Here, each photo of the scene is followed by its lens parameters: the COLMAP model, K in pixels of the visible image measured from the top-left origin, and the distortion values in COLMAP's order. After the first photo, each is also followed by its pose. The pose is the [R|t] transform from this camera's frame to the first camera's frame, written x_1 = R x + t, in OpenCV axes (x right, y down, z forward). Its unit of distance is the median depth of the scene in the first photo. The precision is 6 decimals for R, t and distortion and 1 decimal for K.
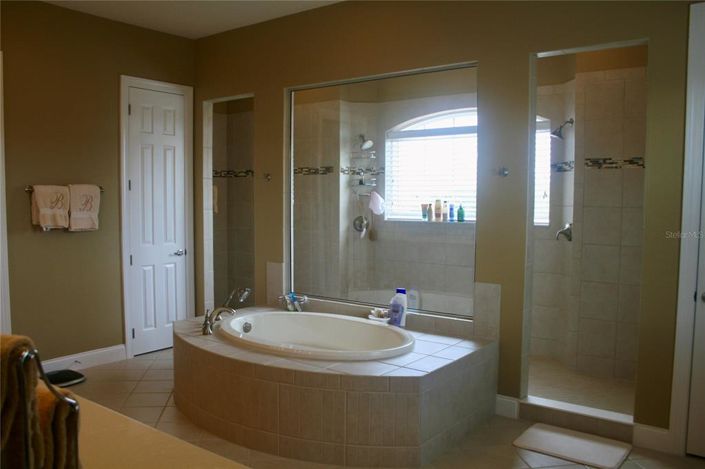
lens RADIAL K [[583.7, 0, 352.5], [0, 583.7, 234.5], [0, 0, 1]] dist [-0.121753, 0.000819]
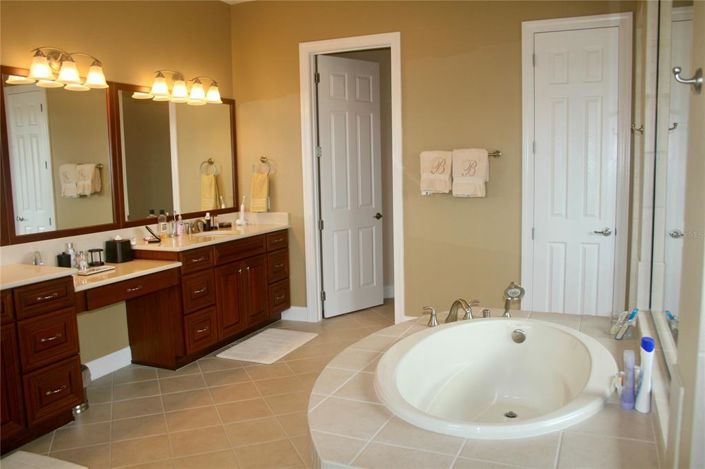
lens RADIAL K [[583.7, 0, 352.5], [0, 583.7, 234.5], [0, 0, 1]] dist [-0.121753, 0.000819]
pose [[0.222297, 0.109353, -0.968827, 0.445899], [-0.041621, 0.993849, 0.102628, -0.035959], [0.974090, 0.017510, 0.225481, 0.584521]]
